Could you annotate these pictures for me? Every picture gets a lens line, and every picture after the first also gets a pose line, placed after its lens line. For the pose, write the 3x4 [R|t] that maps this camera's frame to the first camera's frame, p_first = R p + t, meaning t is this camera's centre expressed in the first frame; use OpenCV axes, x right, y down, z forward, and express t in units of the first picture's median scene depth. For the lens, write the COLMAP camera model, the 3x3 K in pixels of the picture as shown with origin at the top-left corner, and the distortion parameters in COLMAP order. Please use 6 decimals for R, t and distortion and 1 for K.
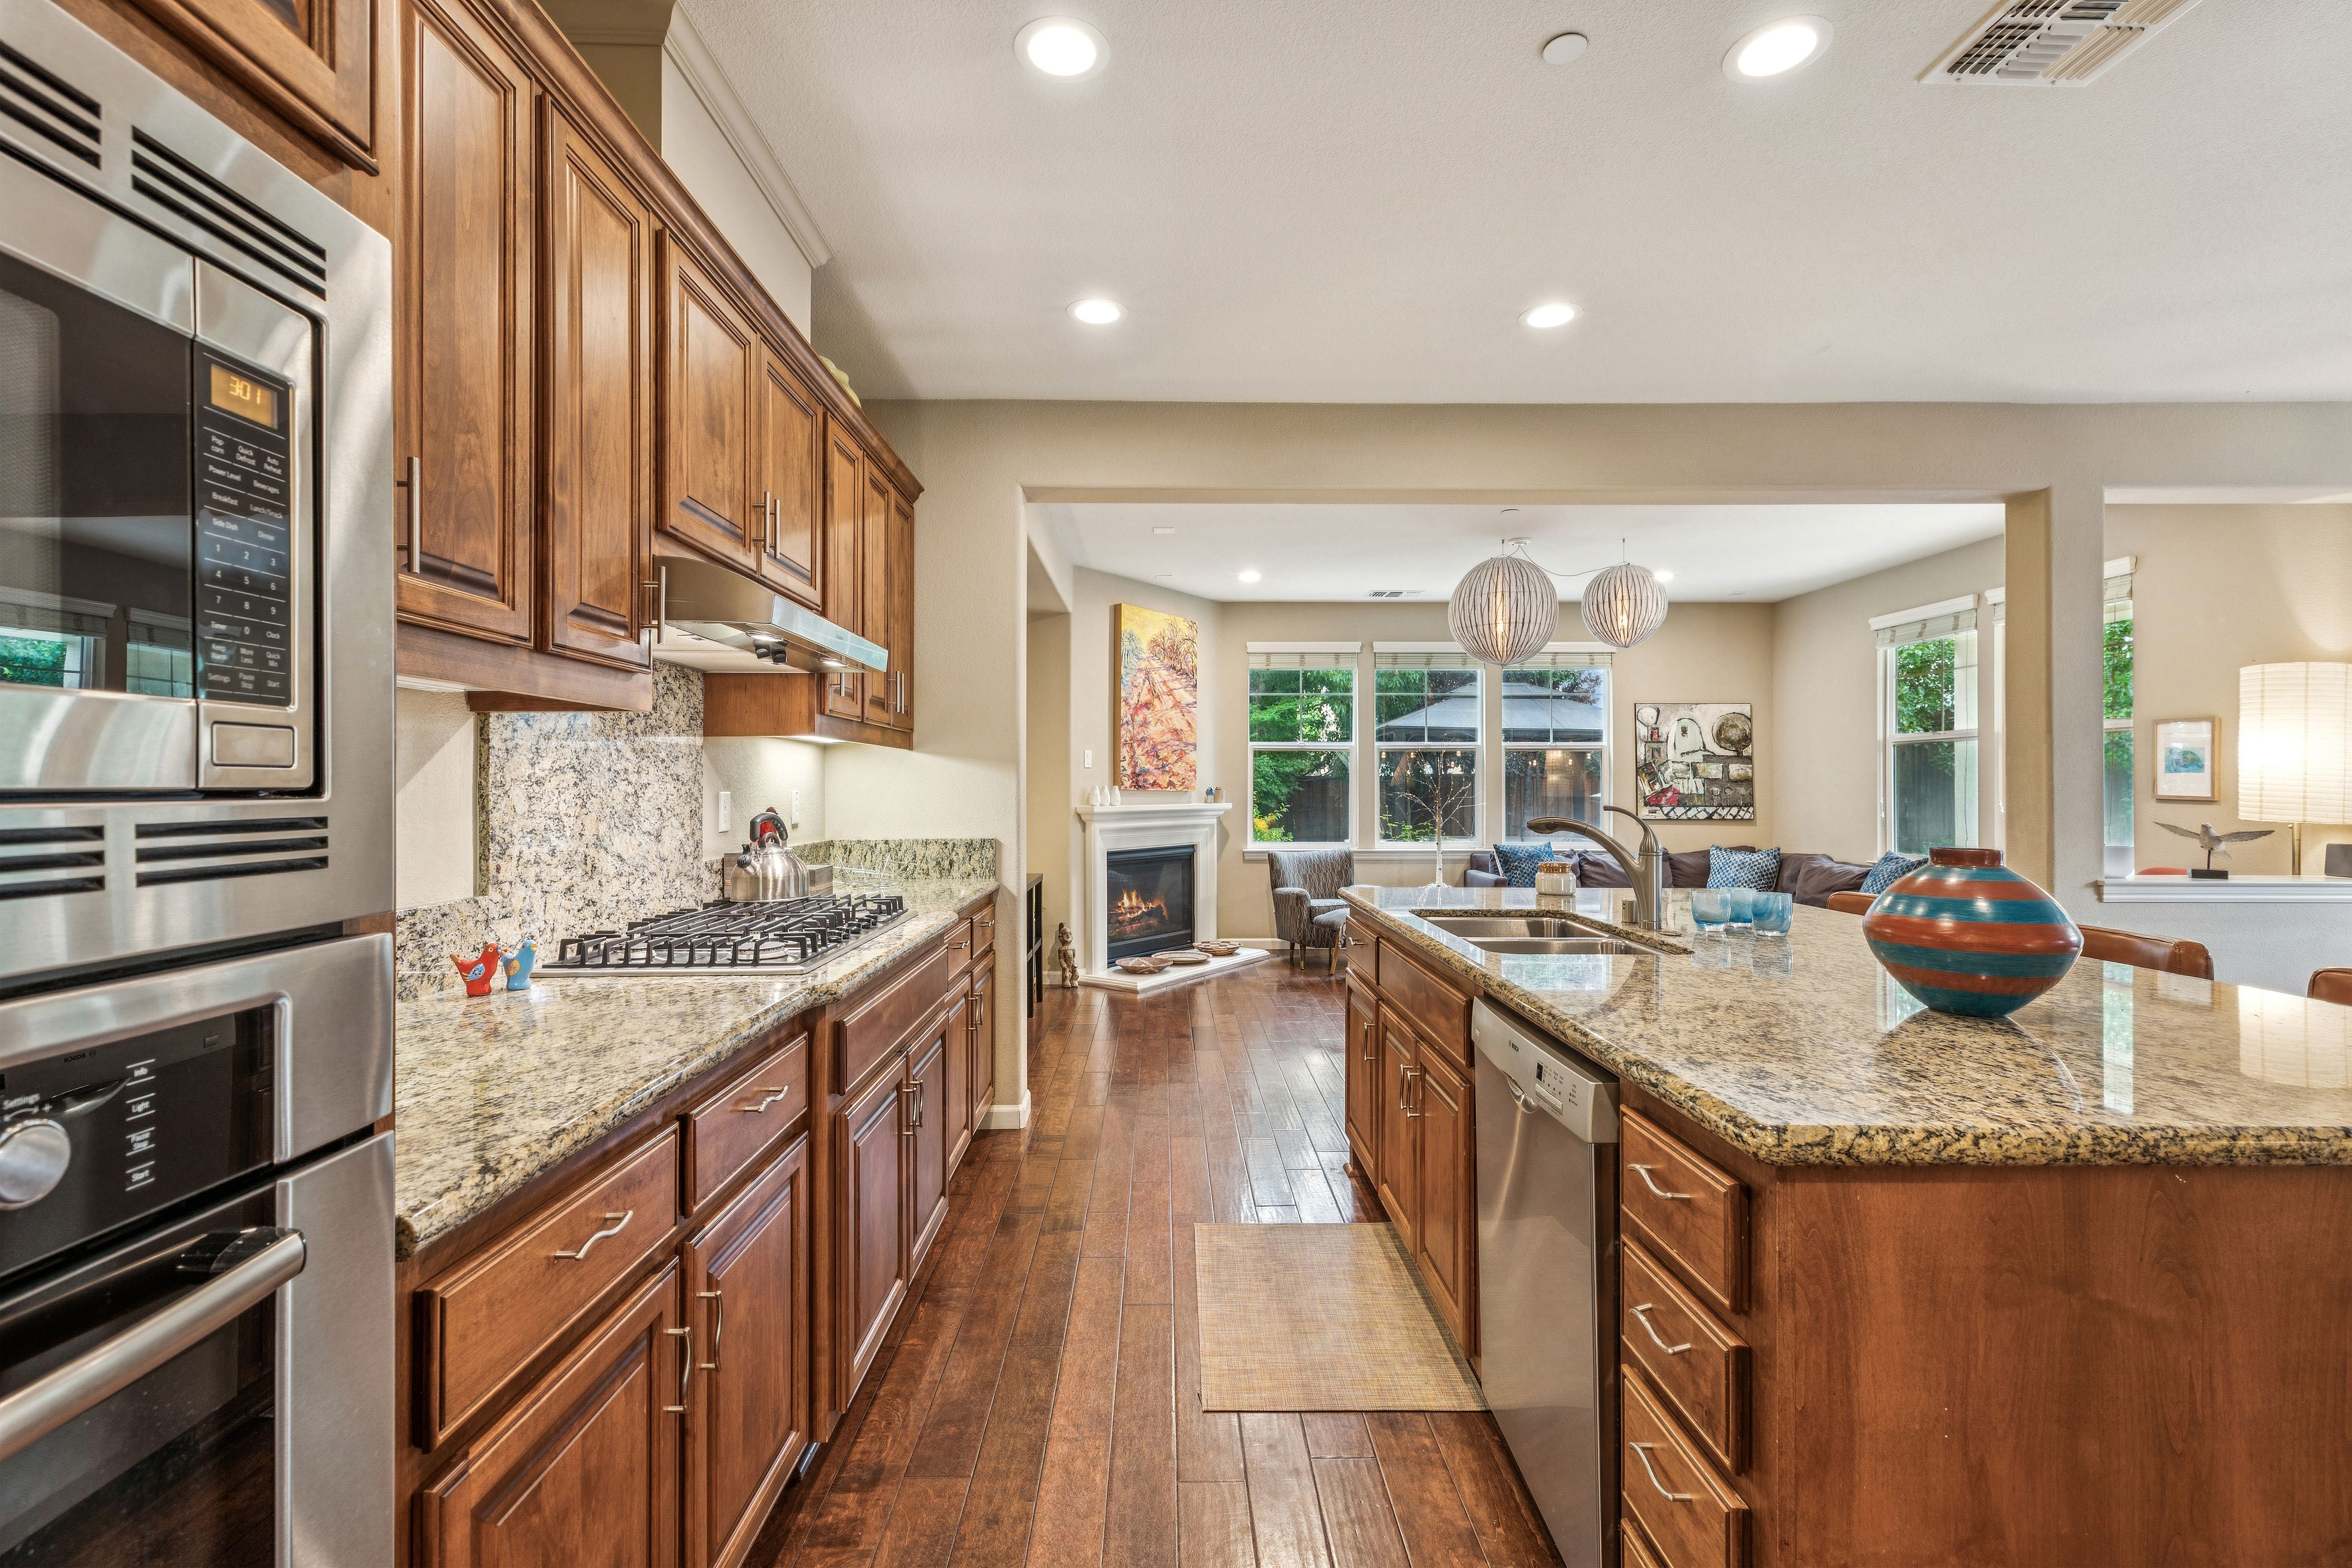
lens RADIAL K [[1055.8, 0, 1170.3], [0, 1055.8, 782.4], [0, 0, 1]] dist [0.008100, -0.001245]
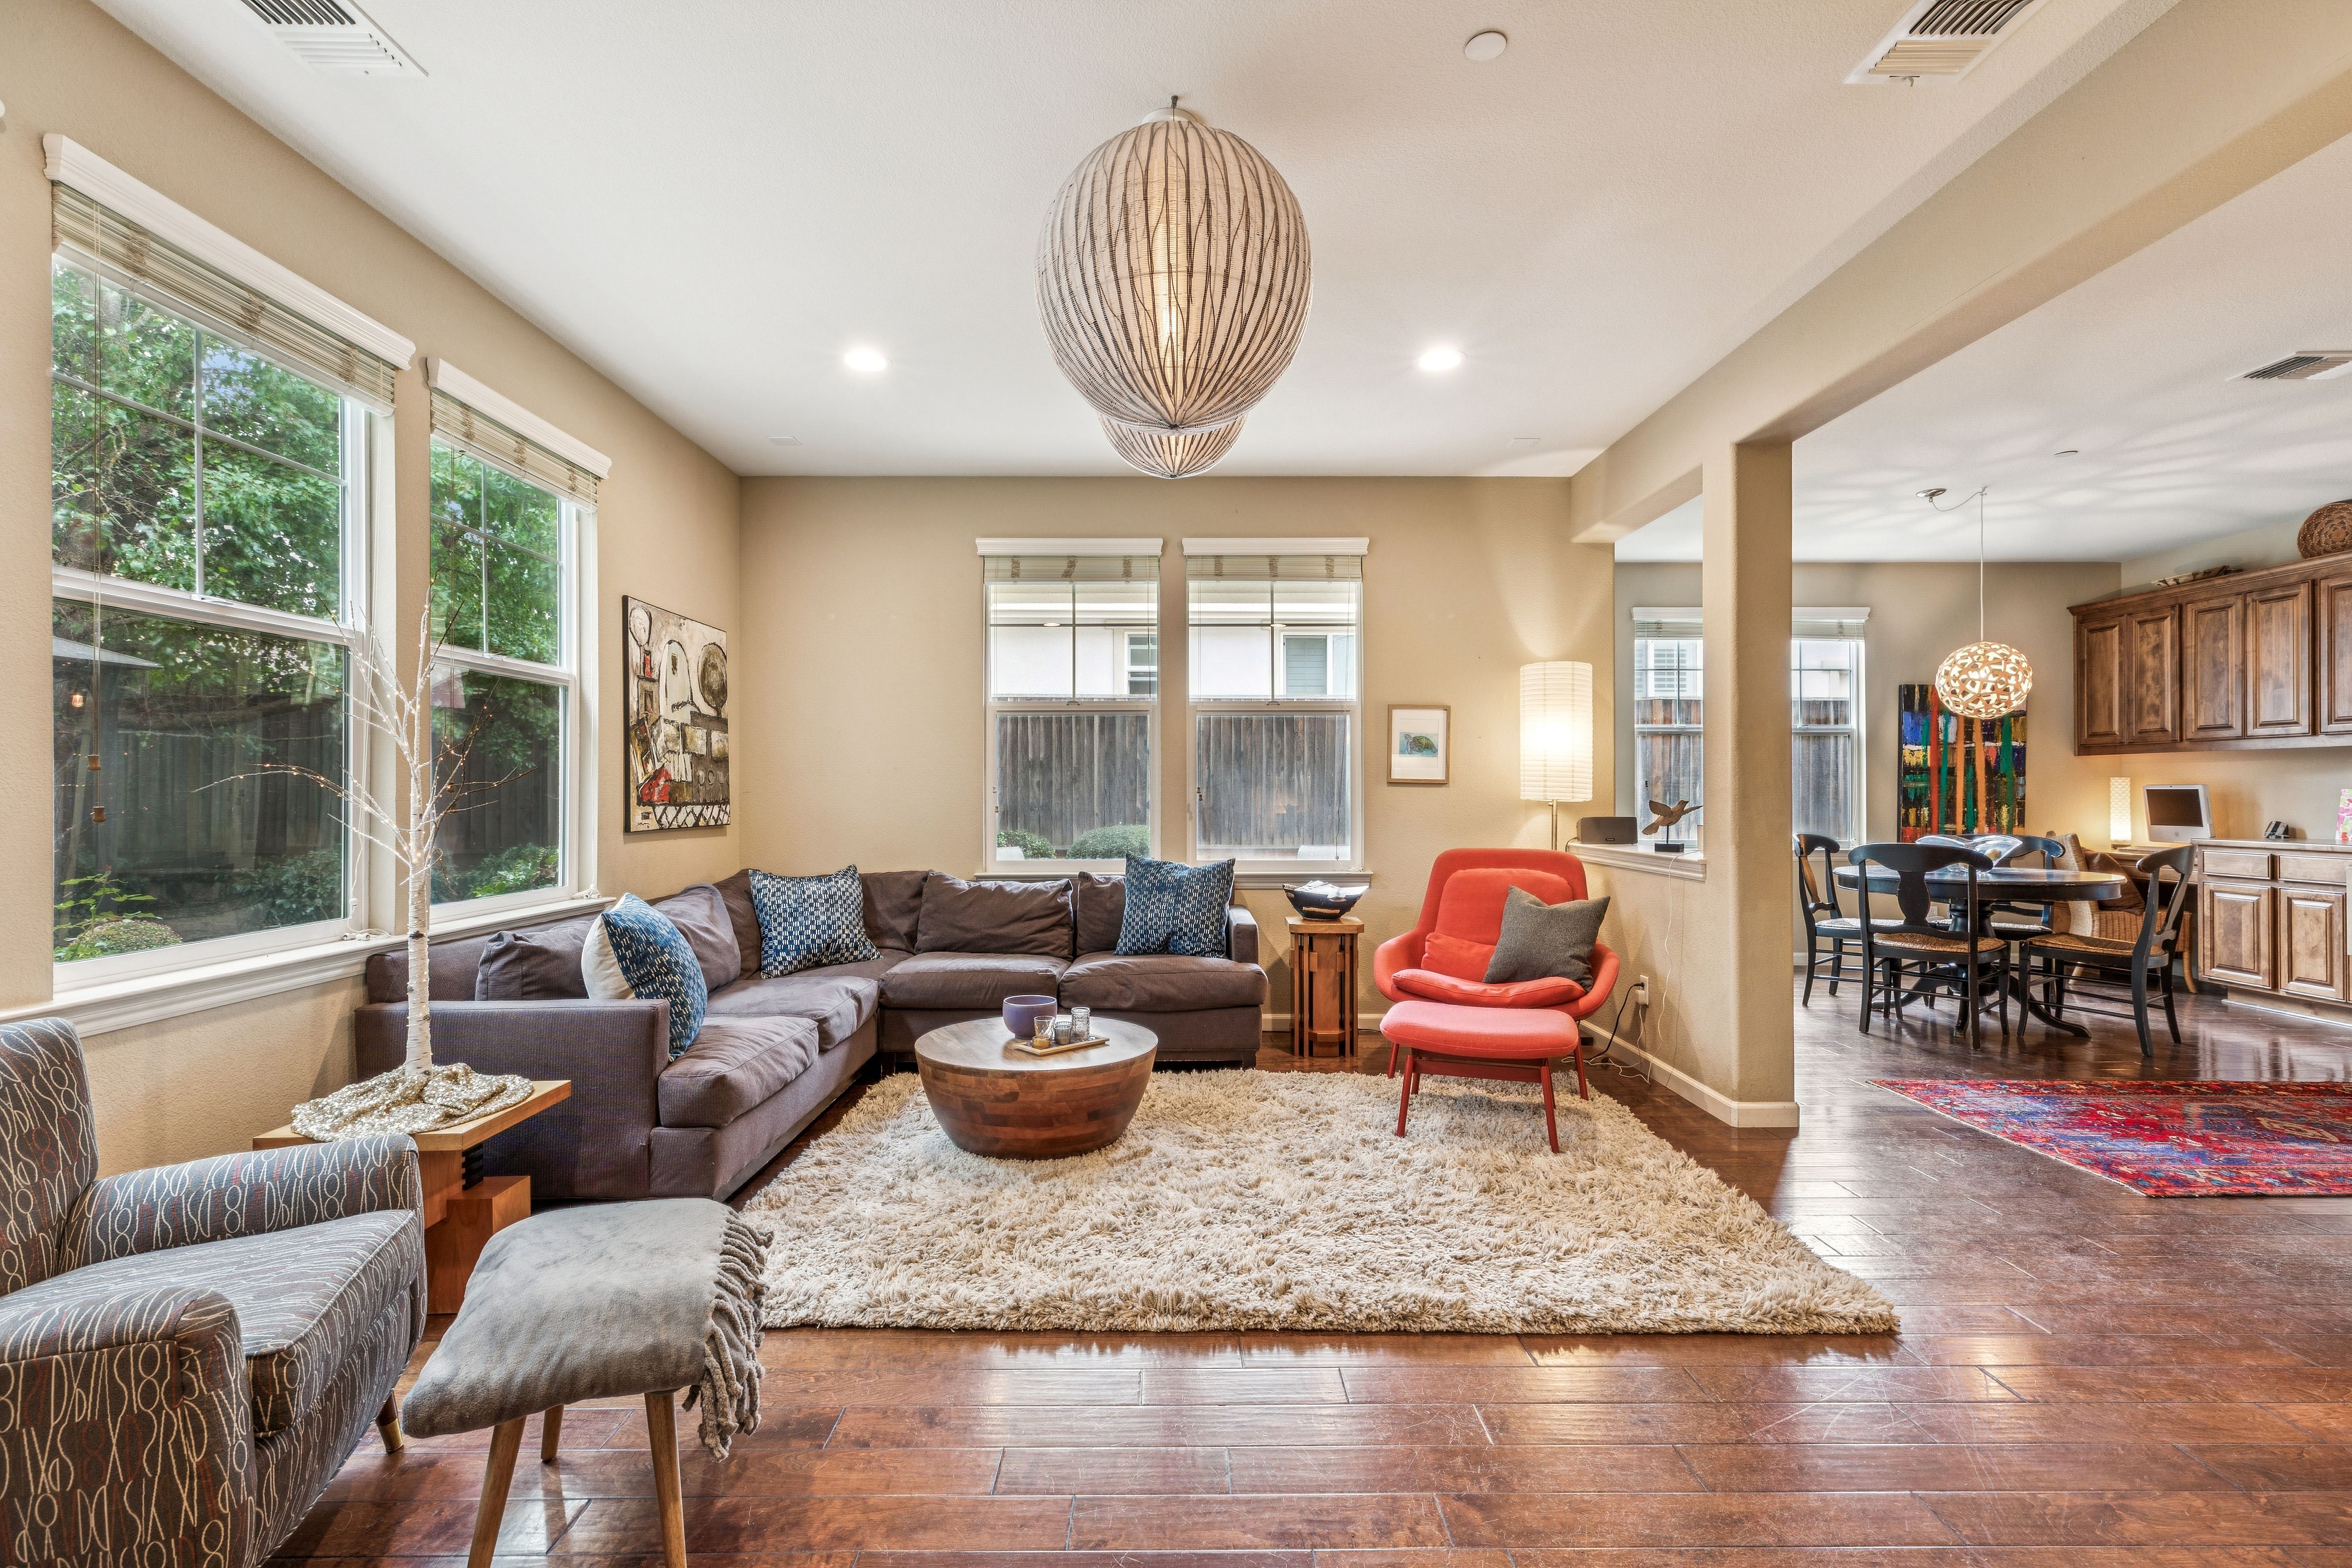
lens RADIAL K [[1055.8, 0, 1164.6], [0, 1055.8, 785.2], [0, 0, 1]] dist [0.008100, -0.001245]
pose [[0.009463, 0.006059, 0.999937, -0.064332], [-0.003613, 0.999975, -0.006025, 0.020345], [-0.999949, -0.003555, 0.009484, 1.000302]]
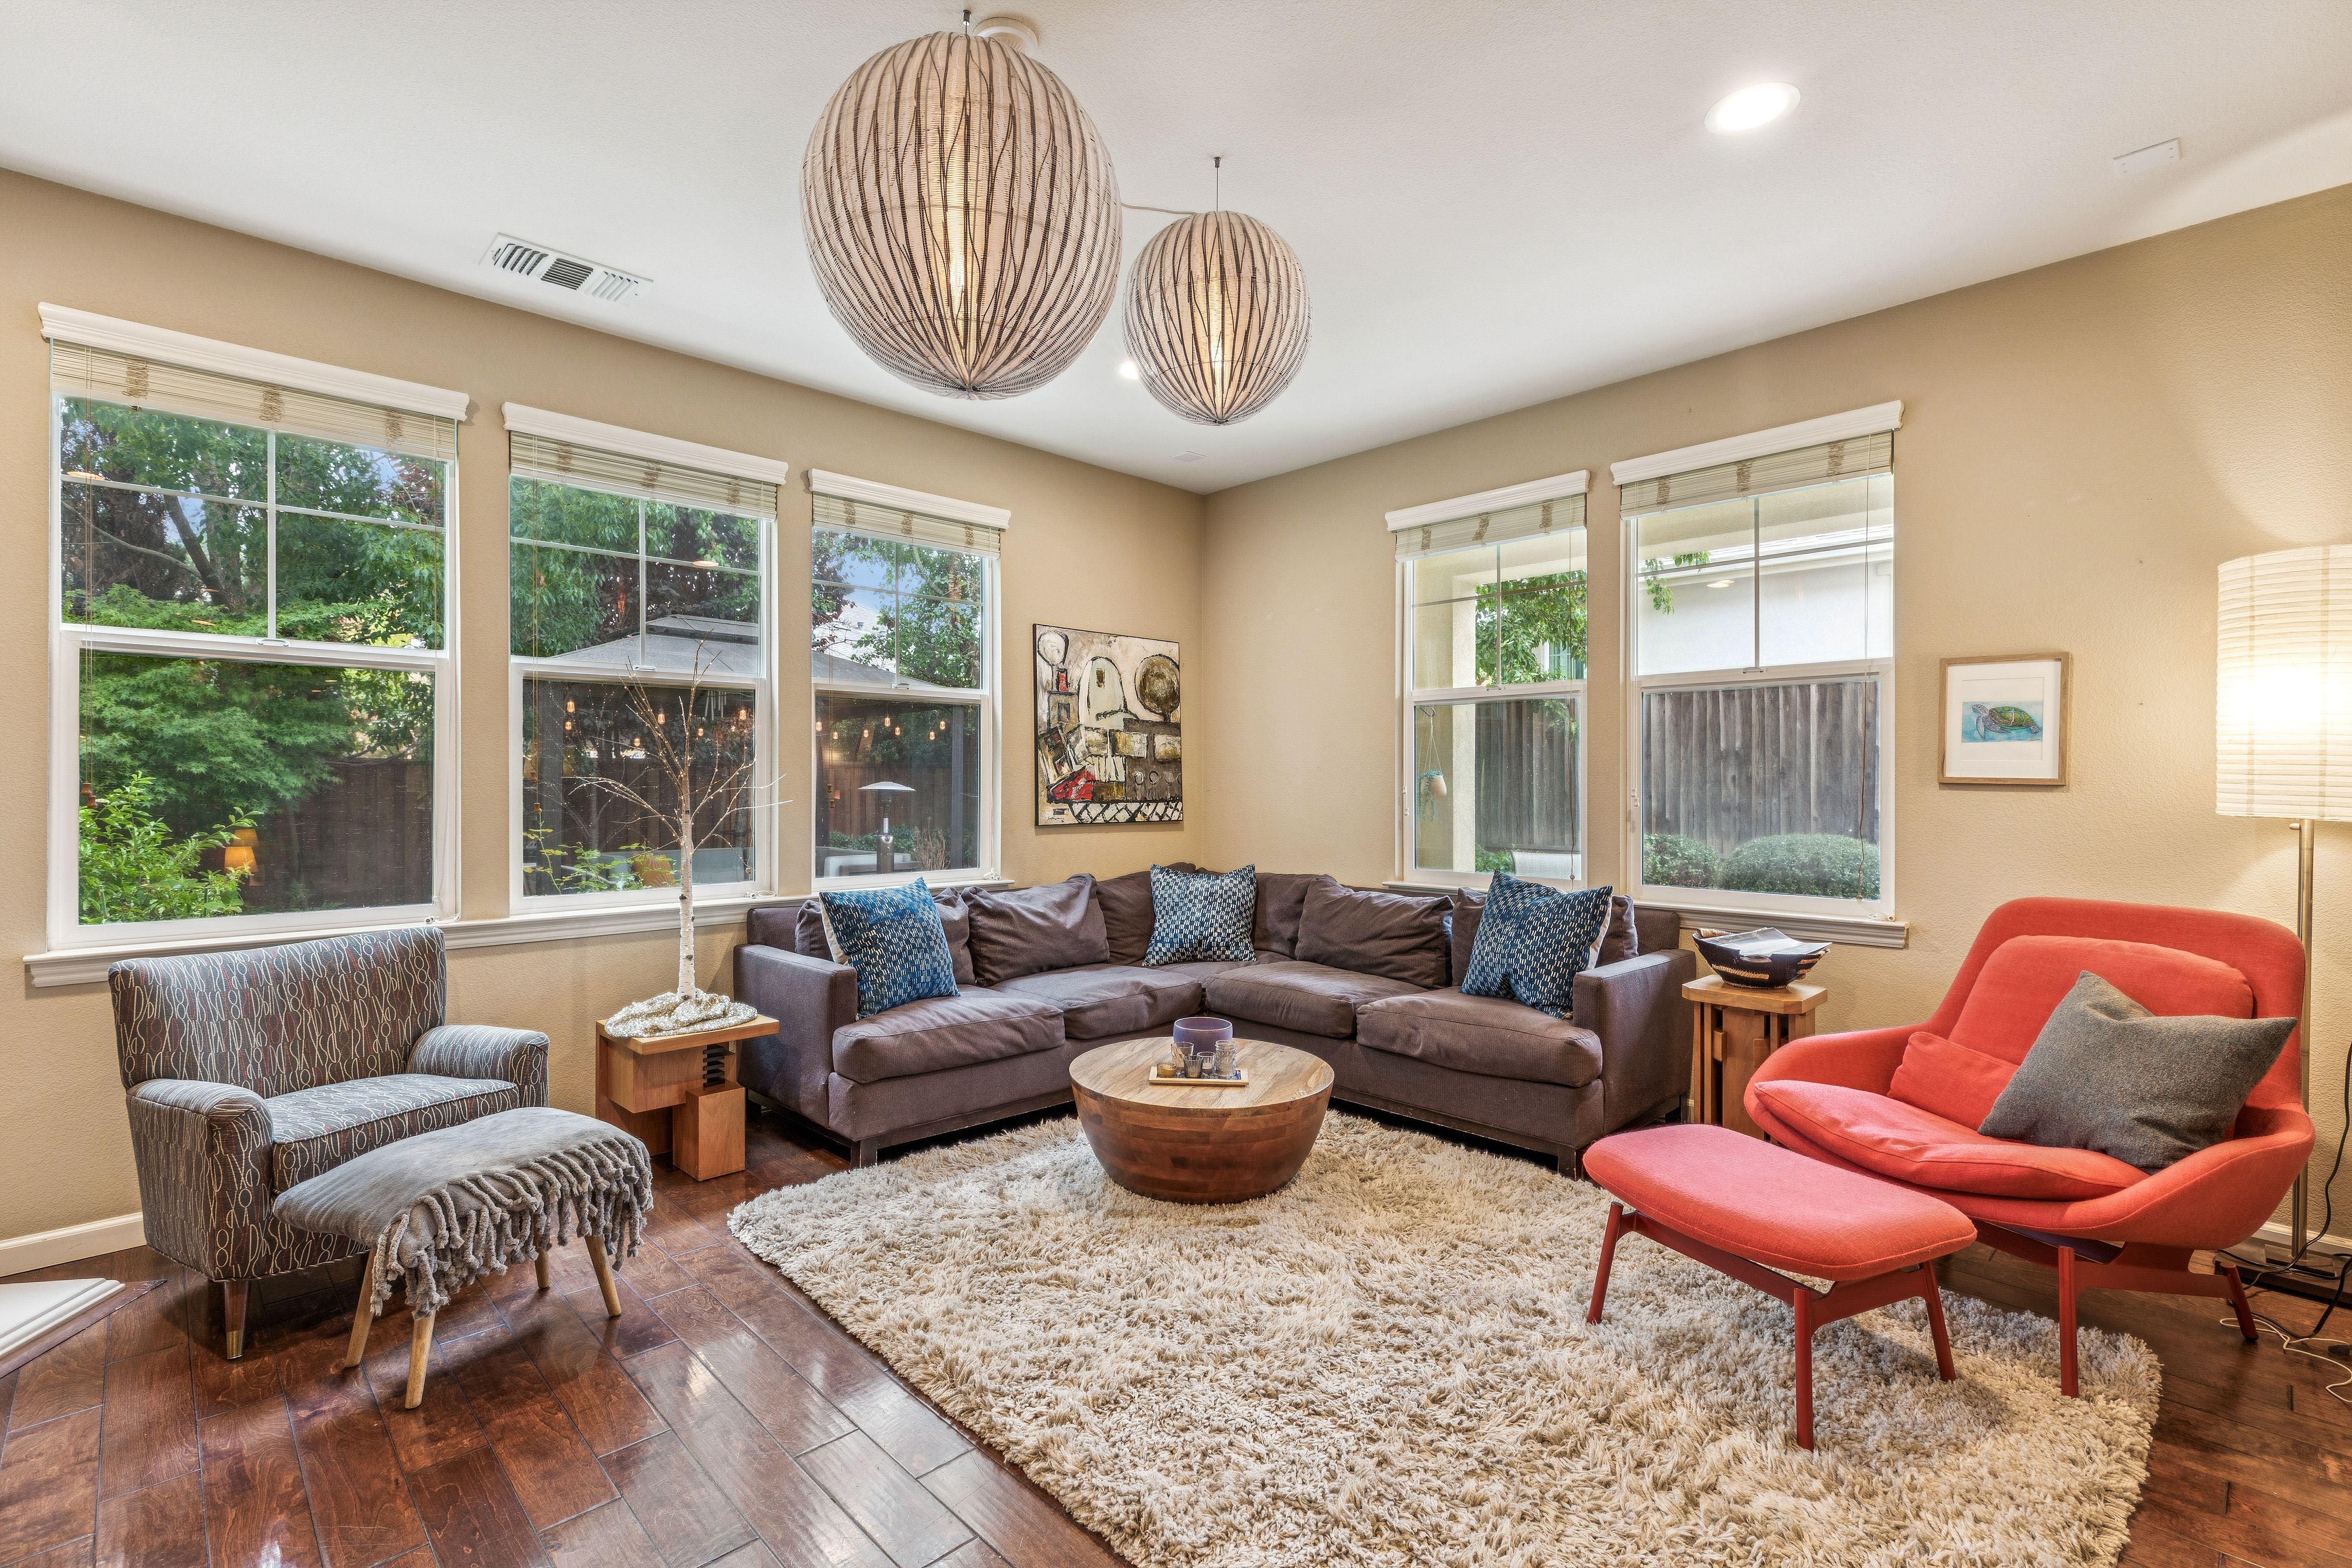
lens RADIAL K [[1055.8, 0, 1172.0], [0, 1055.8, 787.6], [0, 0, 1]] dist [0.008100, -0.001245]
pose [[0.728465, -0.002947, 0.685077, 0.134413], [-0.004641, 0.999947, 0.009237, 0.011457], [-0.685067, -0.009908, 0.728412, 0.710005]]
